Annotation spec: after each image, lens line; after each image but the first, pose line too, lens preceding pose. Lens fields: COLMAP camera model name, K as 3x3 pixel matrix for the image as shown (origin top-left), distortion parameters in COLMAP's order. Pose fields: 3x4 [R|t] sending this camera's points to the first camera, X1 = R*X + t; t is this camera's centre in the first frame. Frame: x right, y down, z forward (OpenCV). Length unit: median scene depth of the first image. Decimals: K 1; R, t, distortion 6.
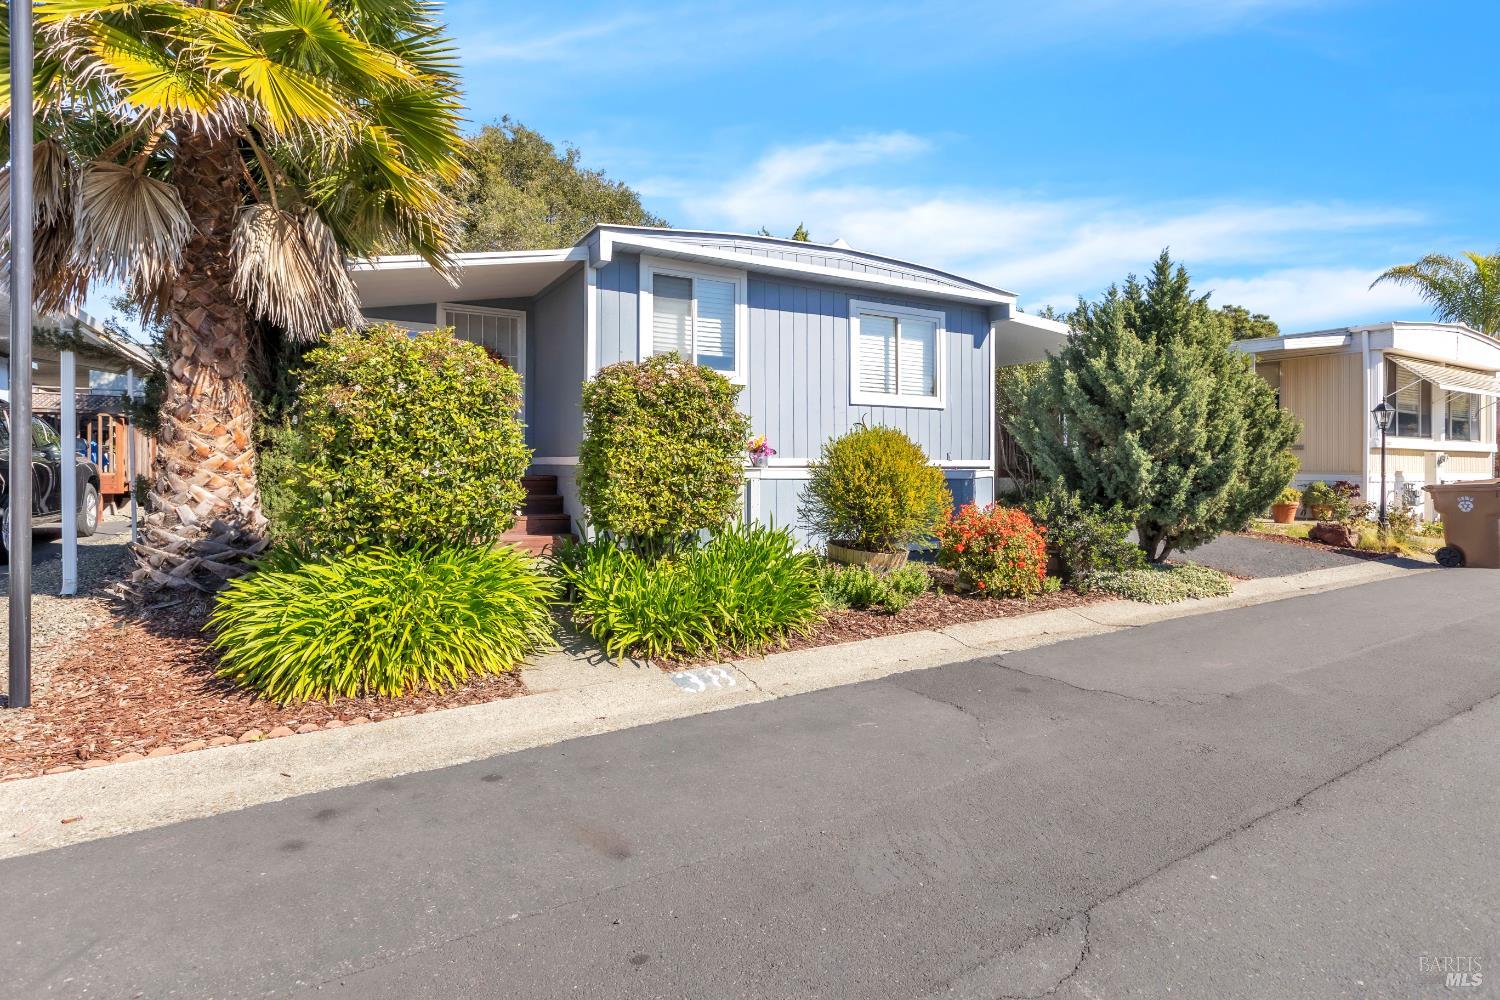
lens RADIAL K [[776.8, 0, 751.2], [0, 776.8, 489.8], [0, 0, 1]] dist [0.001442, 0.000350]
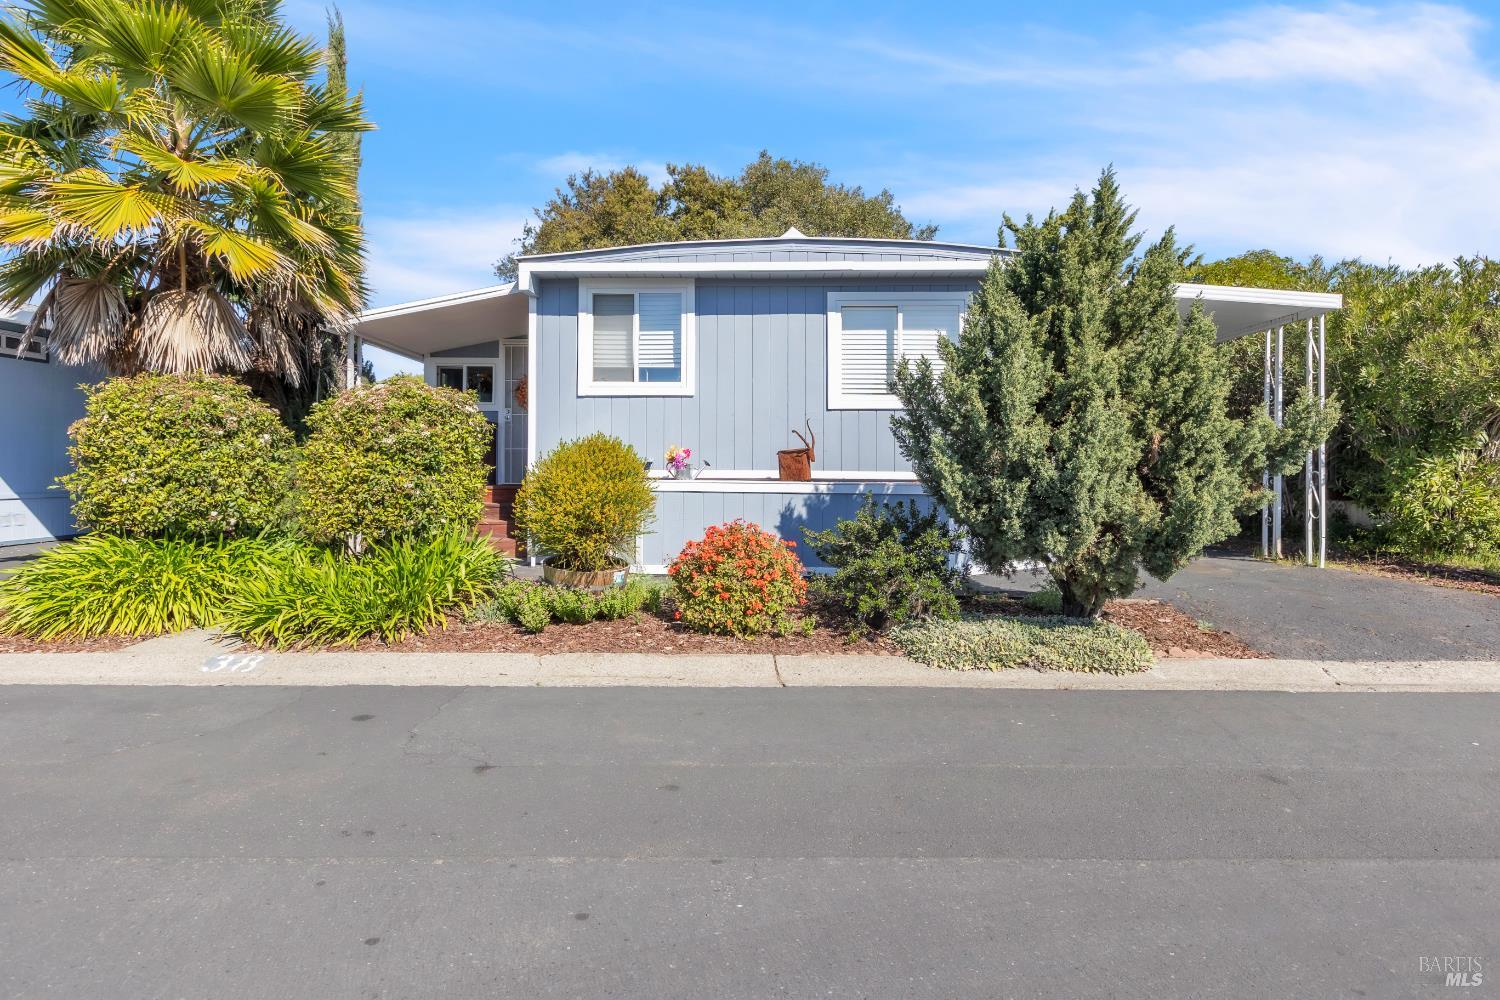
lens RADIAL K [[776.8, 0, 750.9], [0, 776.8, 498.7], [0, 0, 1]] dist [0.001442, 0.000350]
pose [[0.833780, 0.019510, -0.551752, 0.601129], [-0.024700, 0.999693, -0.001977, -0.004571], [0.551544, 0.015276, 0.834006, 0.228546]]
